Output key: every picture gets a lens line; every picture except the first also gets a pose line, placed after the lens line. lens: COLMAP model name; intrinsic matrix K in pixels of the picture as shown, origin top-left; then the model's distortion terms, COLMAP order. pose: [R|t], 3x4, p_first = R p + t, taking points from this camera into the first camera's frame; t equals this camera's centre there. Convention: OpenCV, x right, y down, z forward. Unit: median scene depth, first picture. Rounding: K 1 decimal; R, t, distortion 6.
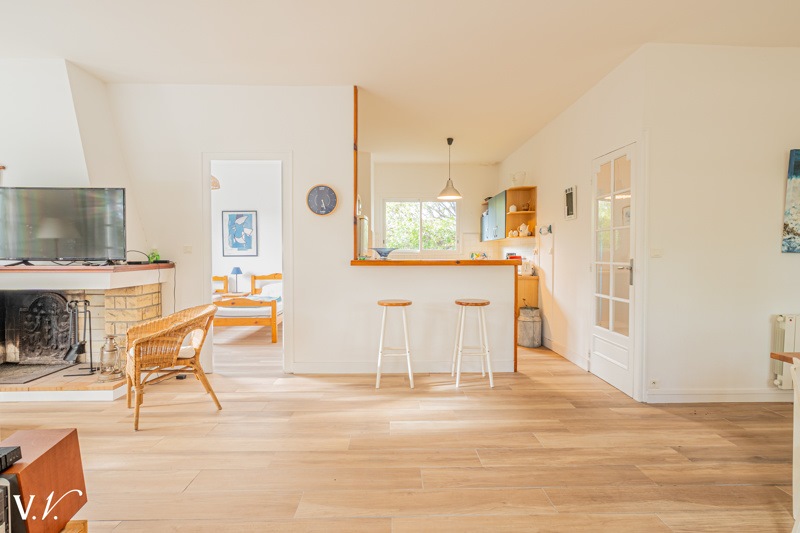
lens RADIAL K [[390.7, 0, 400.0], [0, 390.7, 266.5], [0, 0, 1]] dist [-0.001176, 0.000022]
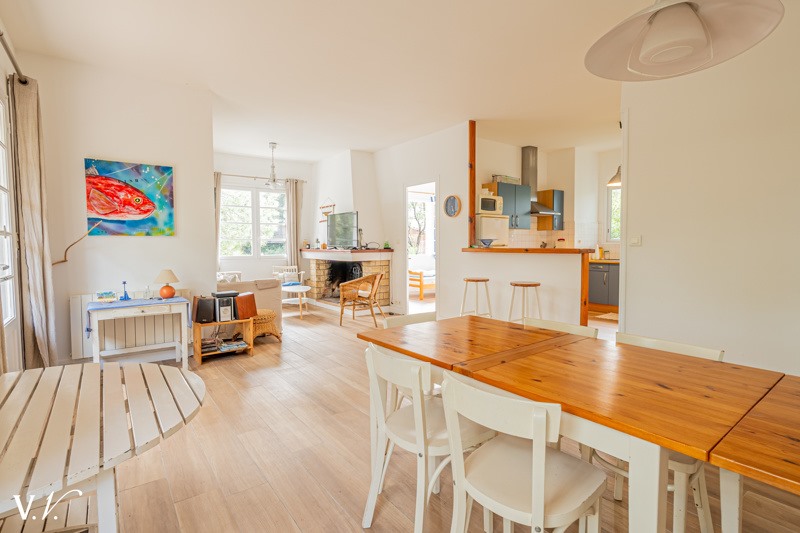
lens RADIAL K [[390.7, 0, 400.0], [0, 390.7, 266.5], [0, 0, 1]] dist [-0.001176, 0.000022]
pose [[0.598682, 0.042762, -0.799845, 0.871730], [-0.018570, 0.999047, 0.039512, -0.000479], [0.800772, -0.008802, 0.598905, -0.025568]]
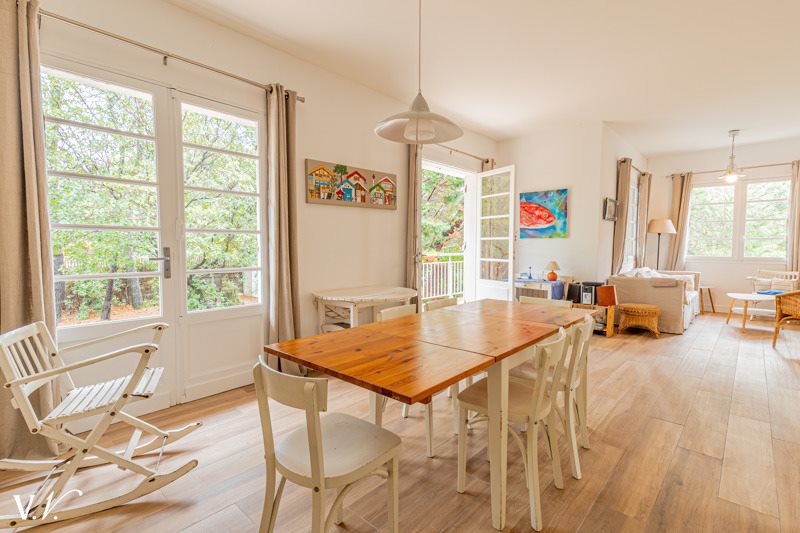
lens RADIAL K [[390.7, 0, 400.0], [0, 390.7, 266.5], [0, 0, 1]] dist [-0.001176, 0.000022]
pose [[-0.663962, 0.043358, -0.746508, 1.198266], [-0.019205, 0.997000, 0.074988, -0.021374], [0.747519, 0.064126, -0.661137, 0.661044]]
